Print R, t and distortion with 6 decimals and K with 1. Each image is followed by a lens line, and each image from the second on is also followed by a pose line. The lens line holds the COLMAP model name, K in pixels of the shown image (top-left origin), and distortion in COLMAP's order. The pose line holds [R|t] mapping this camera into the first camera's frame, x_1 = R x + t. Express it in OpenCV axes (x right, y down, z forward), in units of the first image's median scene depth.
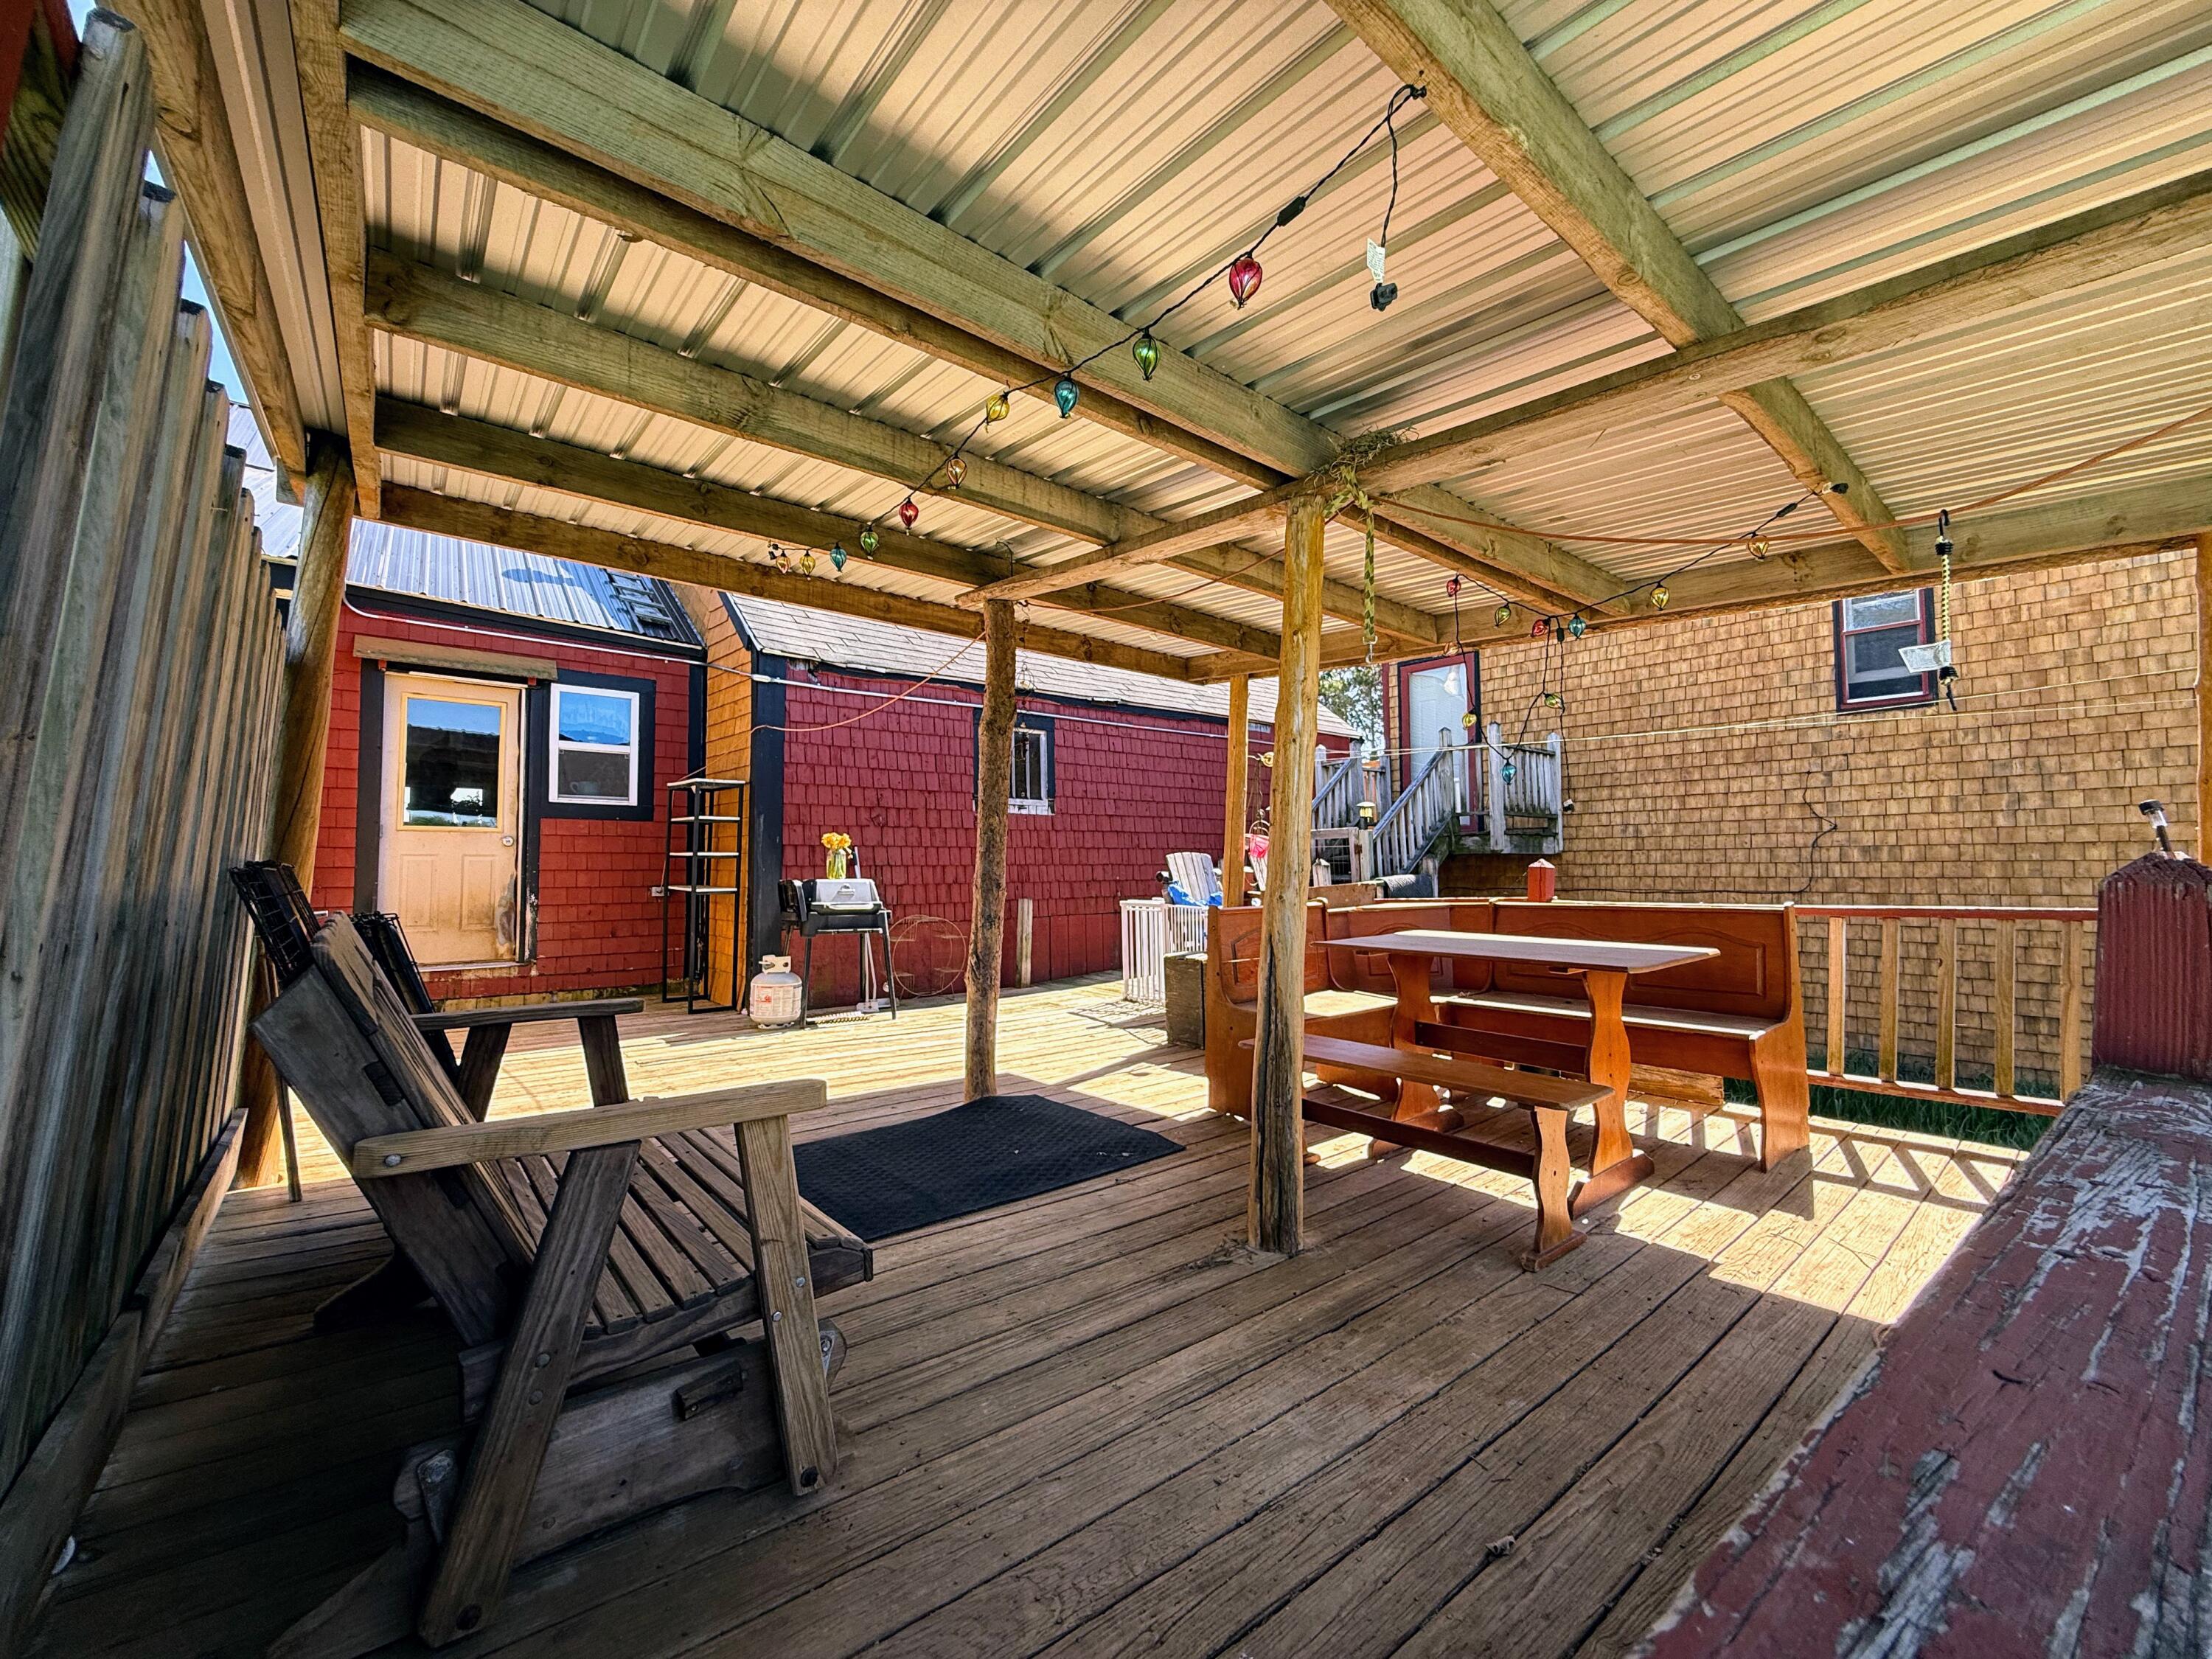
lens RADIAL K [[879.6, 0, 1114.4], [0, 879.6, 829.5], [0, 0, 1]] dist [0.000079, 0.000110]
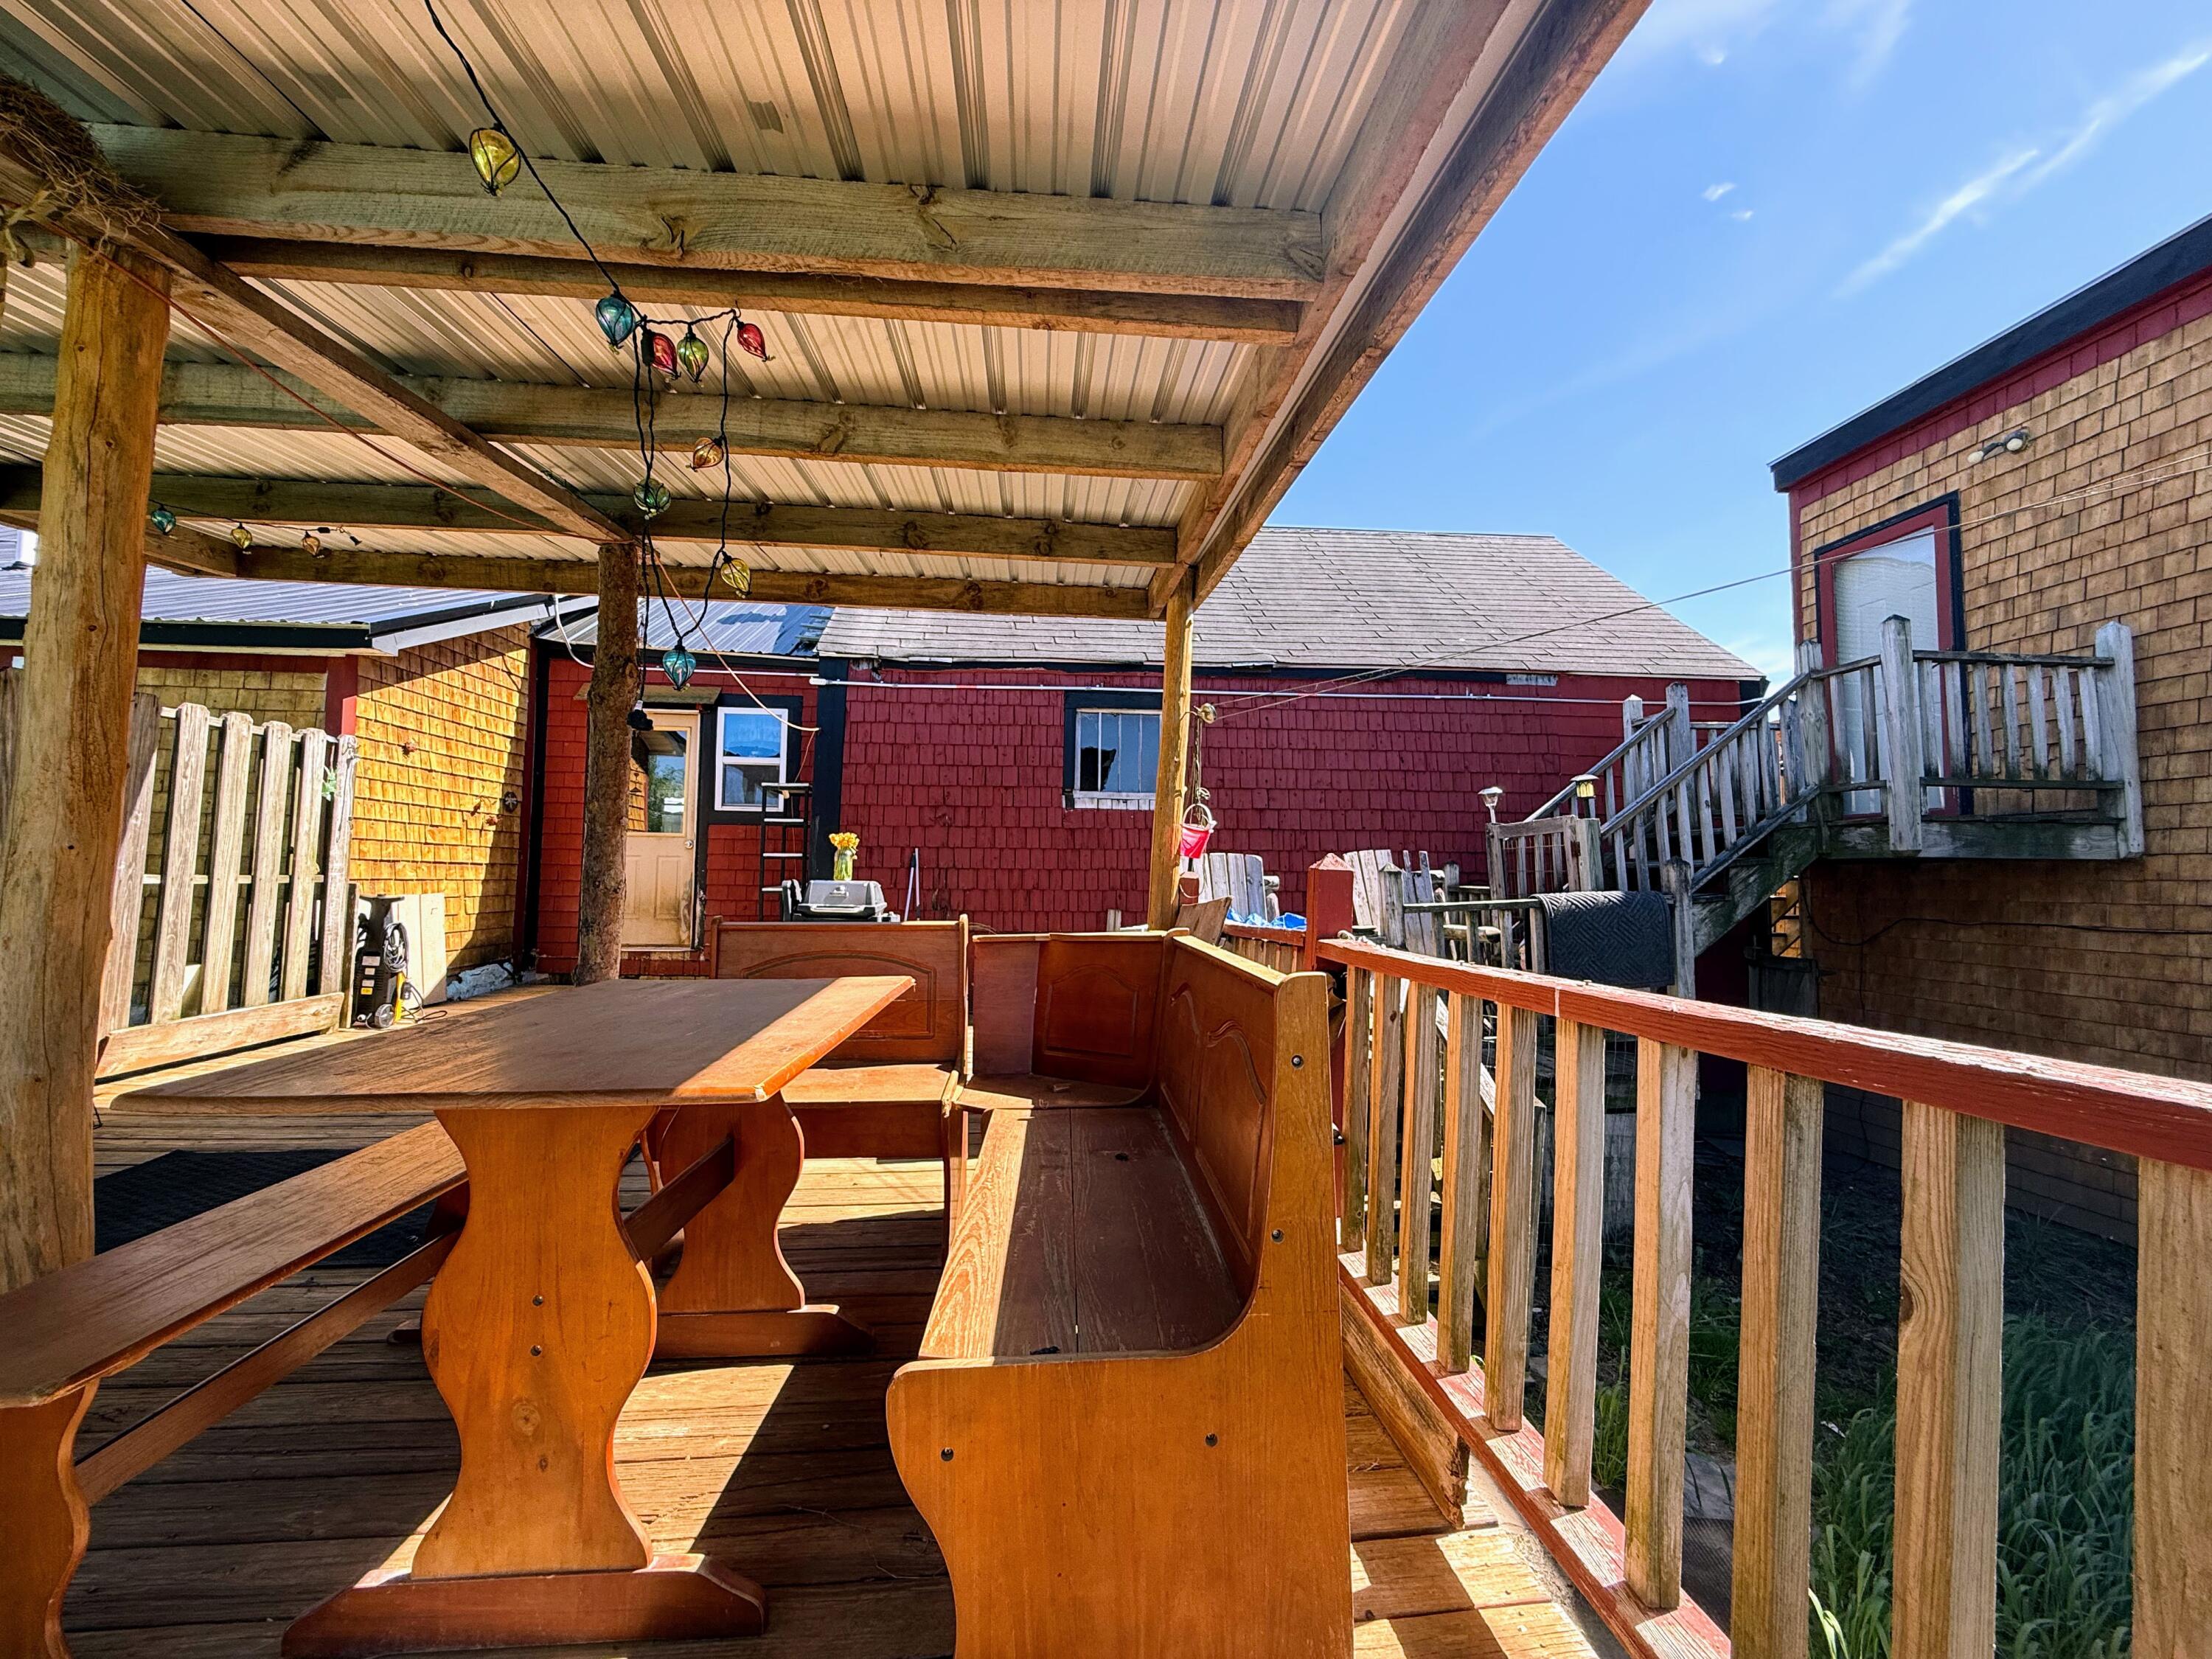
lens RADIAL K [[879.6, 0, 1114.7], [0, 879.6, 829.6], [0, 0, 1]] dist [0.000079, 0.000110]
pose [[0.820495, -0.017216, -0.571394, 0.413180], [0.010551, 0.999832, -0.014974, 0.015541], [0.571556, 0.006257, 0.820539, 0.331482]]
